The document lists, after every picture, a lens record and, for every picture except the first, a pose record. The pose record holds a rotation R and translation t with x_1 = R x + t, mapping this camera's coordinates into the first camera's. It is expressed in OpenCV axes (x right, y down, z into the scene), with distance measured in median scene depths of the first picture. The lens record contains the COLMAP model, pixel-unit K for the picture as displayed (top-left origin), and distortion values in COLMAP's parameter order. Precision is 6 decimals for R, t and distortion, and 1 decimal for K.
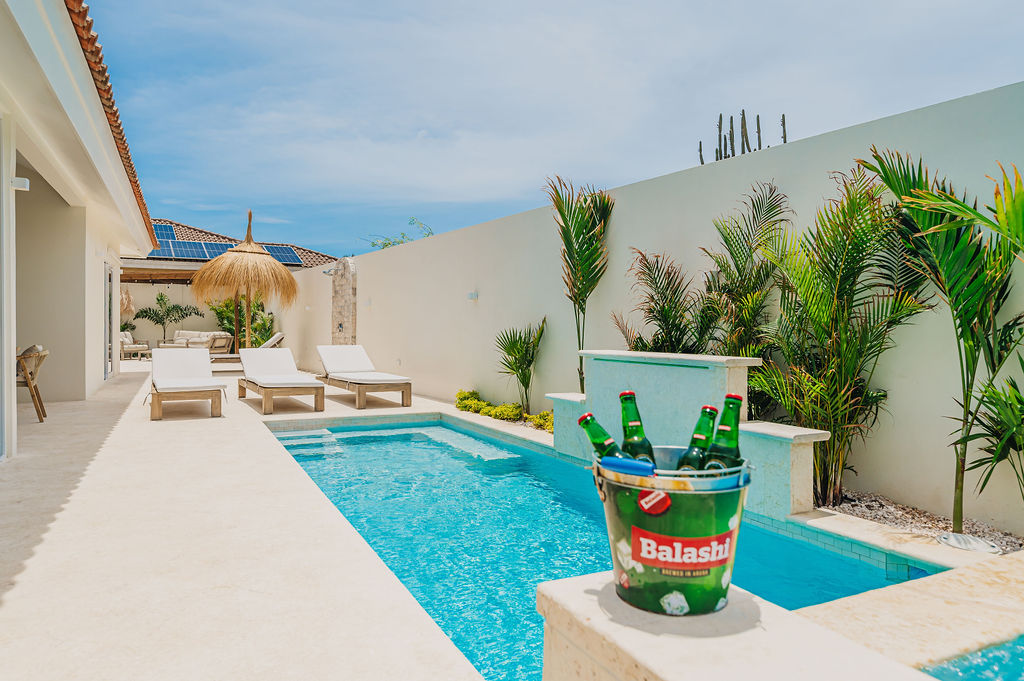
lens RADIAL K [[698.9, 0, 512.0], [0, 698.9, 340.5], [0, 0, 1]] dist [-0.022614, -0.001664]
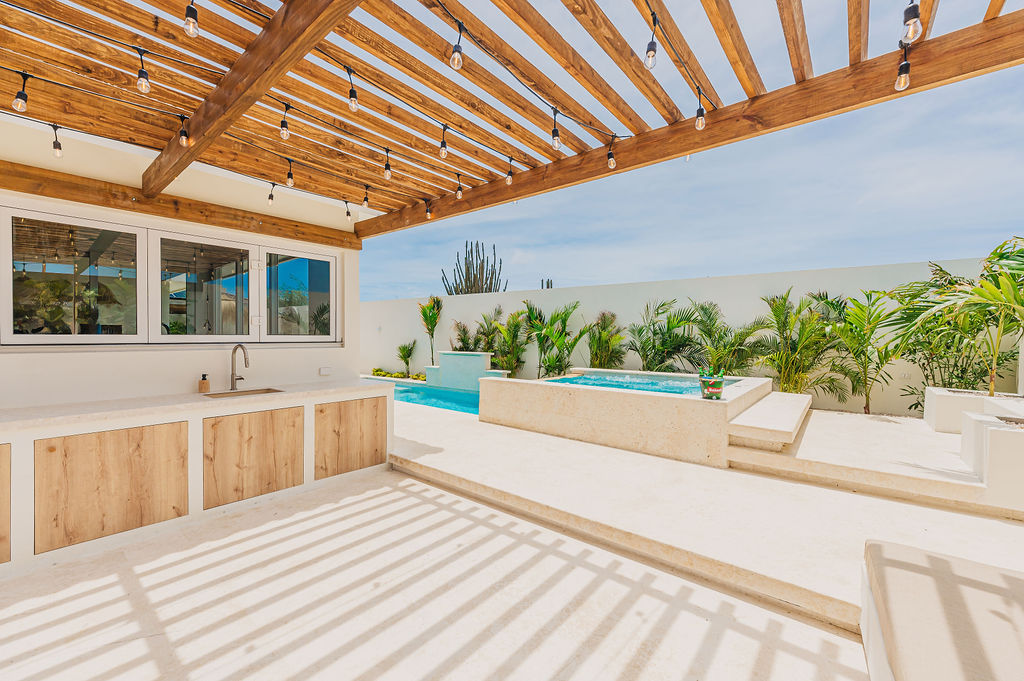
lens RADIAL K [[409.0, 0, 512.0], [0, 409.0, 340.5], [0, 0, 1]] dist [-0.010492, -0.000134]
pose [[0.912502, -0.000636, 0.409071, -0.211891], [0.004910, 0.999944, -0.009398, -0.009424], [-0.409042, 0.010584, 0.912454, -0.489475]]
